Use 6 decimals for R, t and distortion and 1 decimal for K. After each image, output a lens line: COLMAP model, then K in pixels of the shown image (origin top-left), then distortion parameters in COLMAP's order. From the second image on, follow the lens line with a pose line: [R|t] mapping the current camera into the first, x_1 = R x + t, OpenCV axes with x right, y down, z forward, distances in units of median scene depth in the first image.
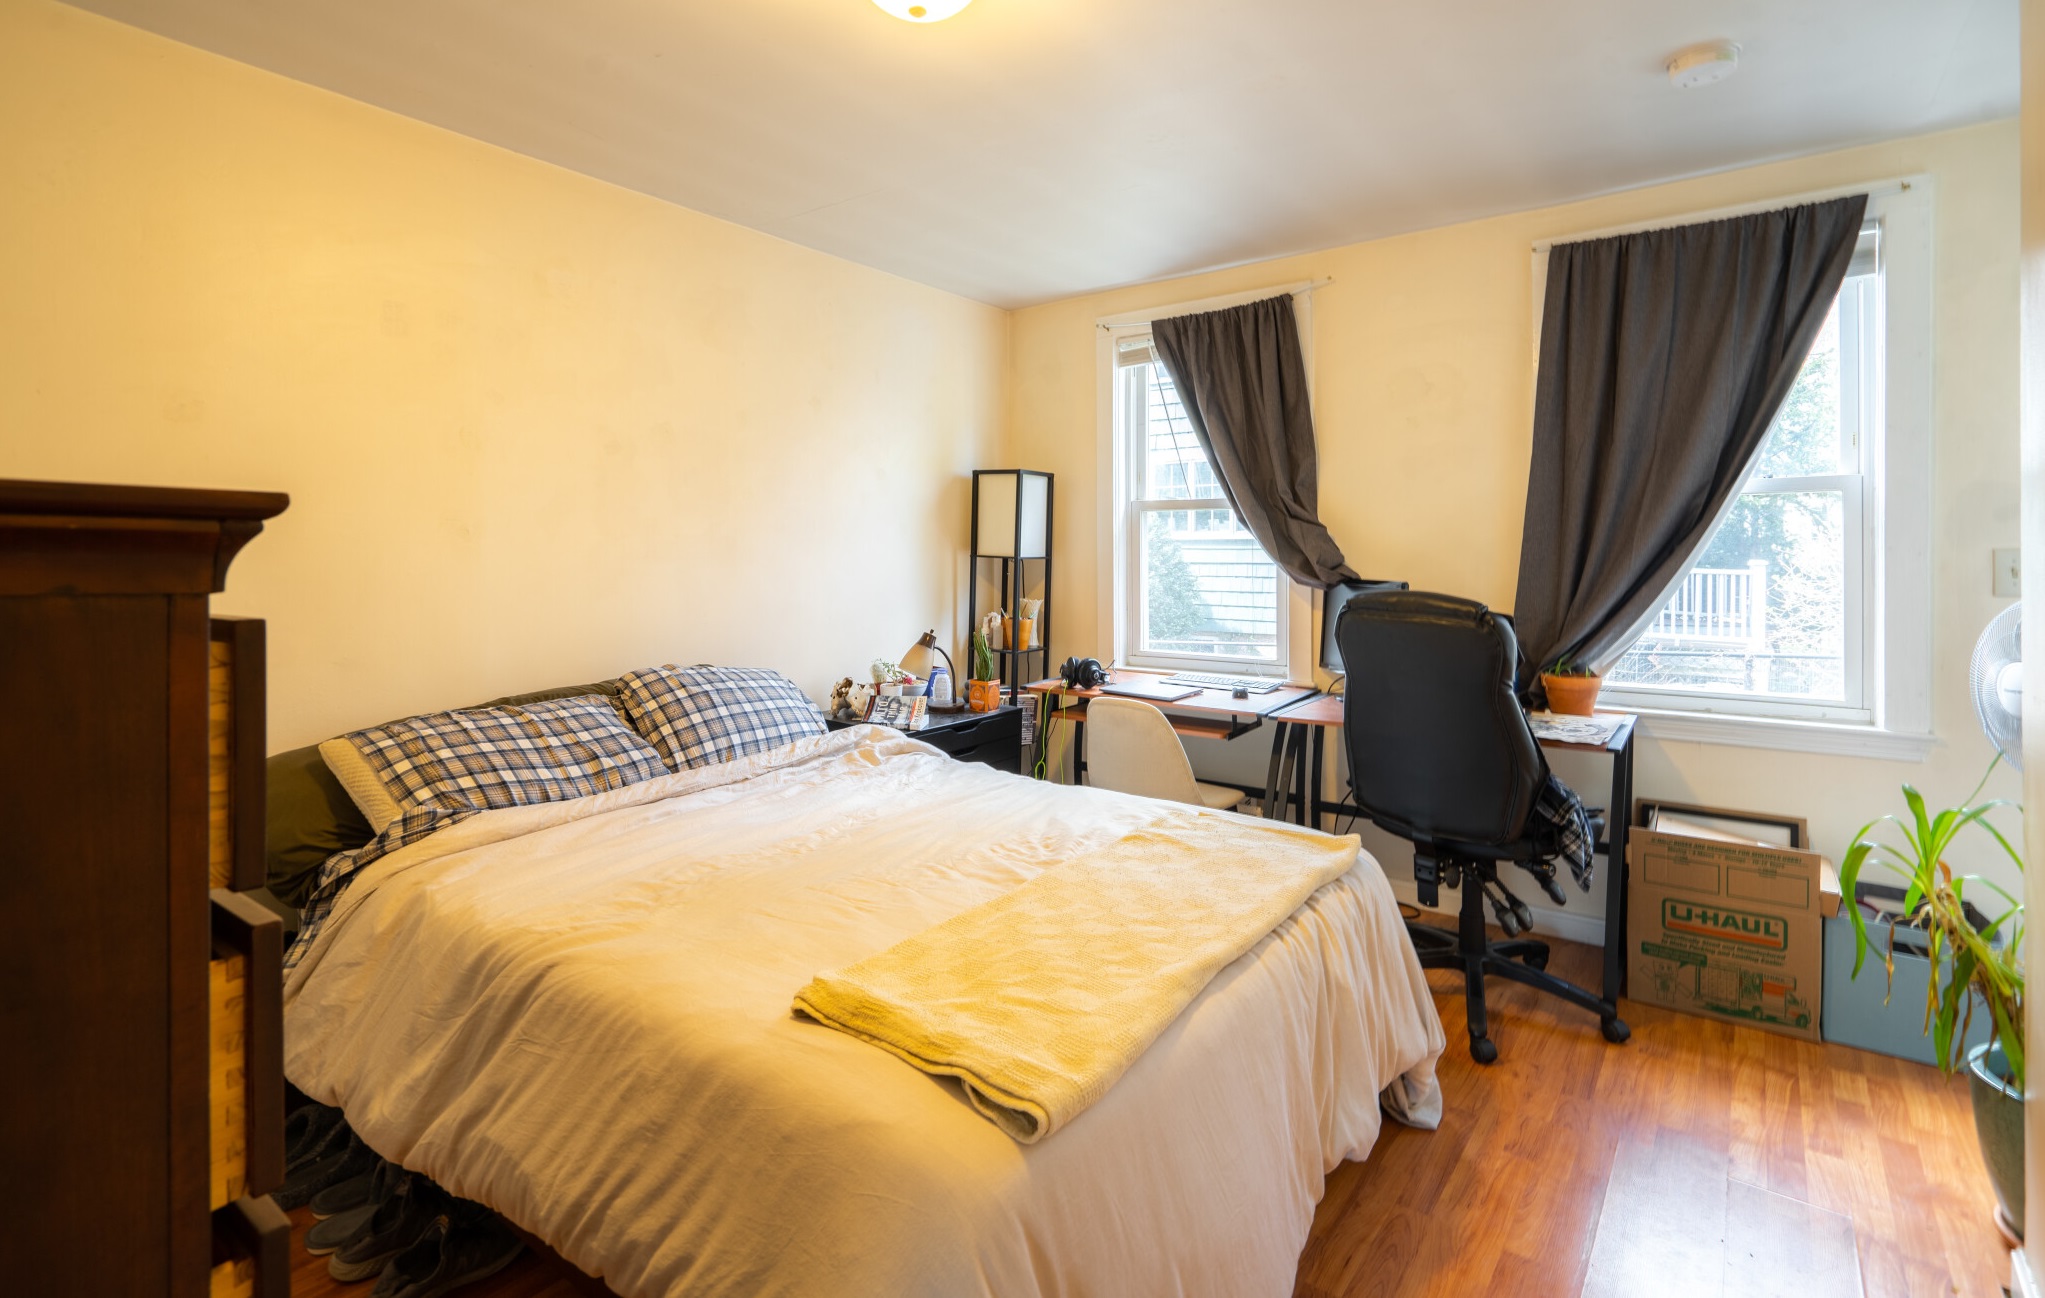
lens RADIAL K [[933.5, 0, 1010.9], [0, 933.5, 600.9], [0, 0, 1]] dist [-0.001240, -0.000218]
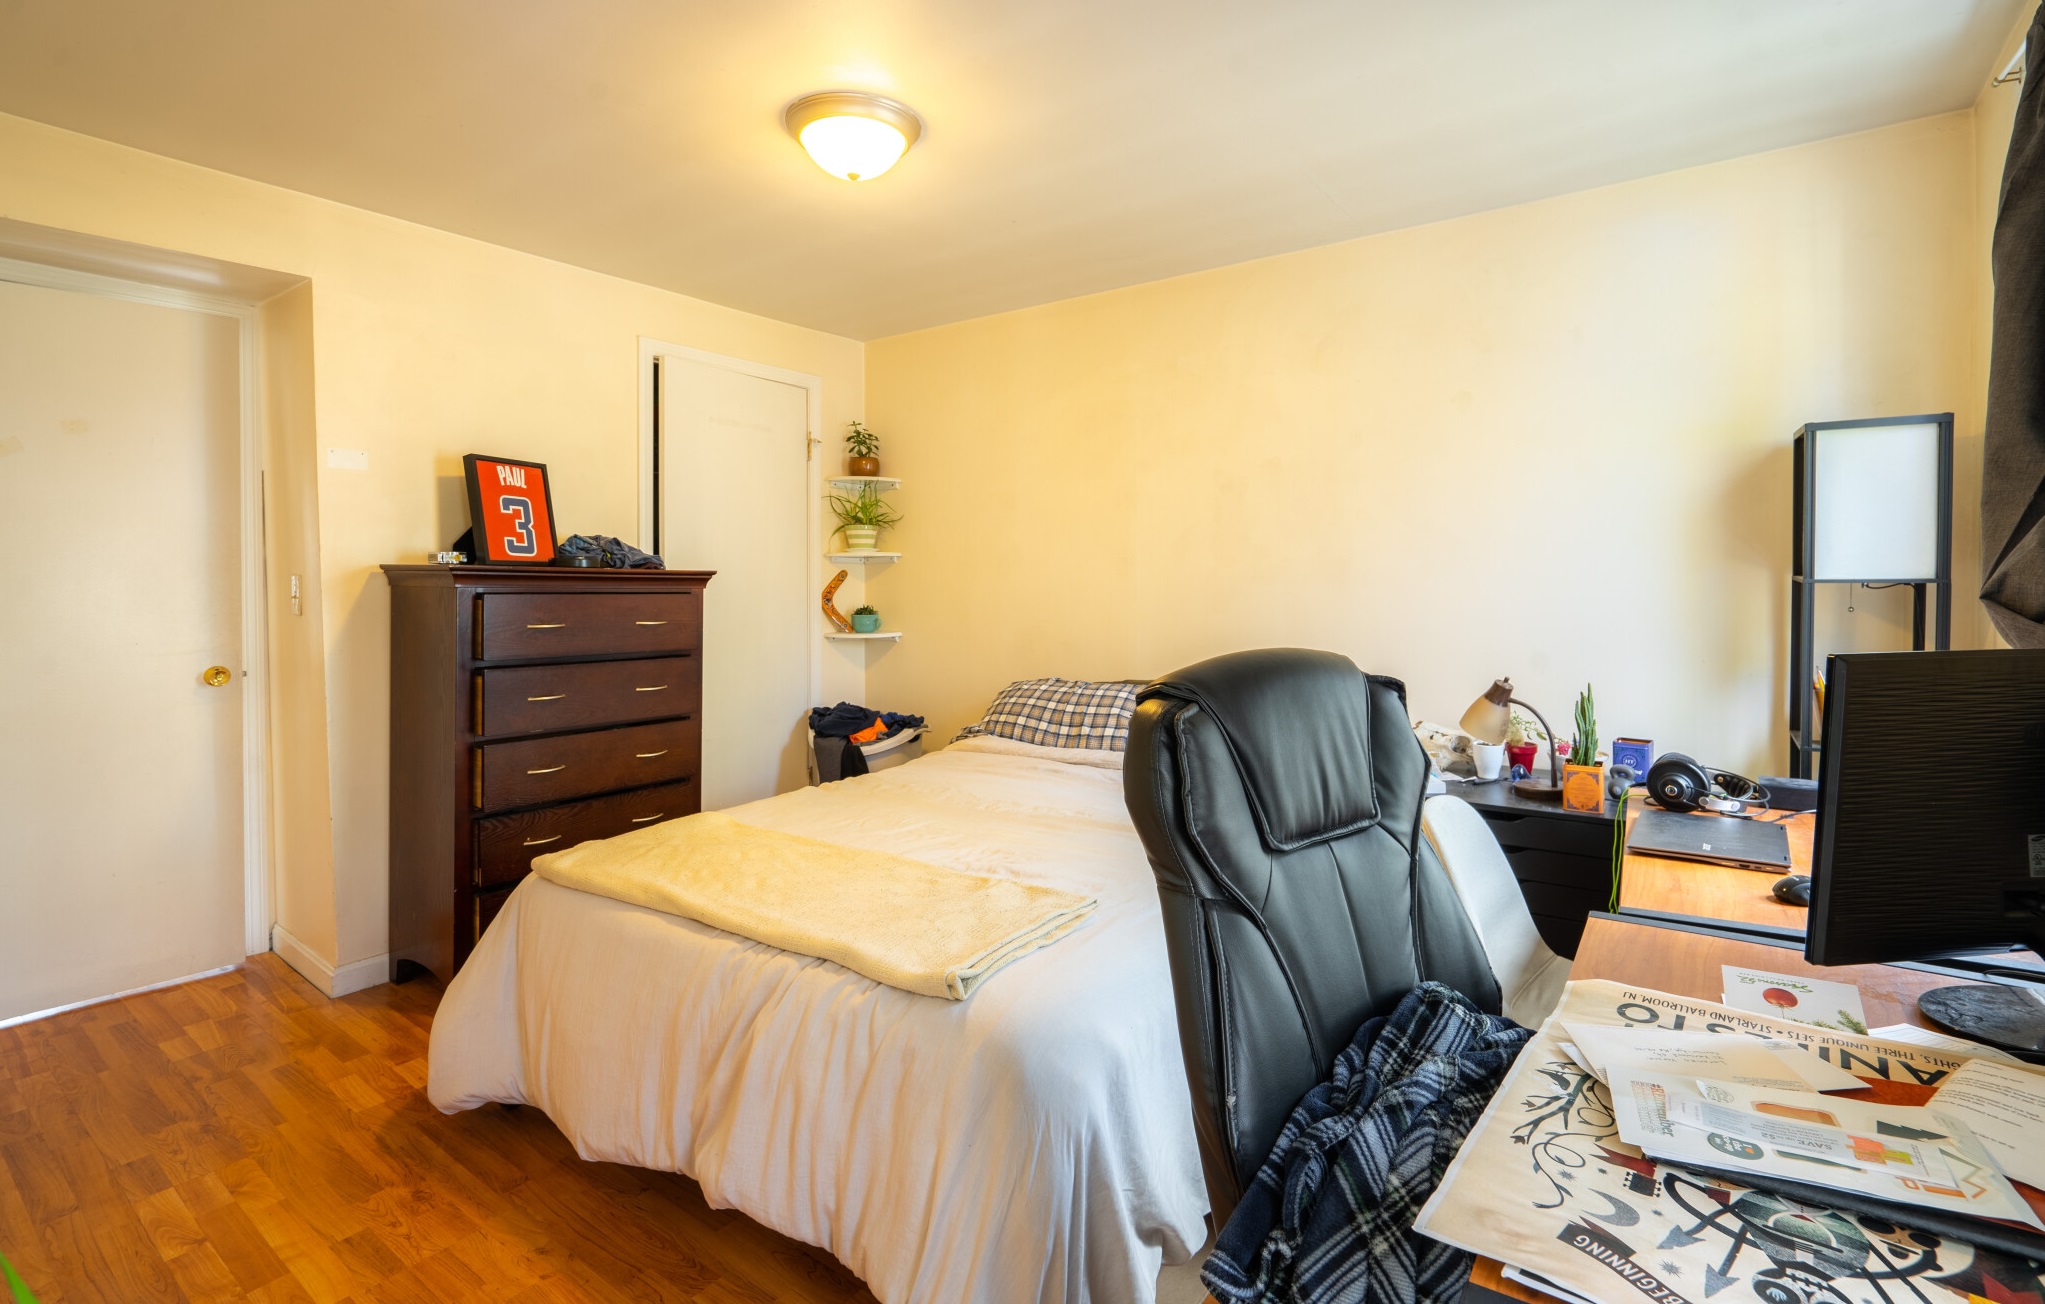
lens RADIAL K [[933.5, 0, 1010.9], [0, 933.5, 603.9], [0, 0, 1]] dist [-0.001240, -0.000218]
pose [[0.068847, 0.021890, -0.997387, 0.621317], [-0.047621, 0.998692, 0.018631, -0.023821], [0.996490, 0.046214, 0.069800, 0.559797]]
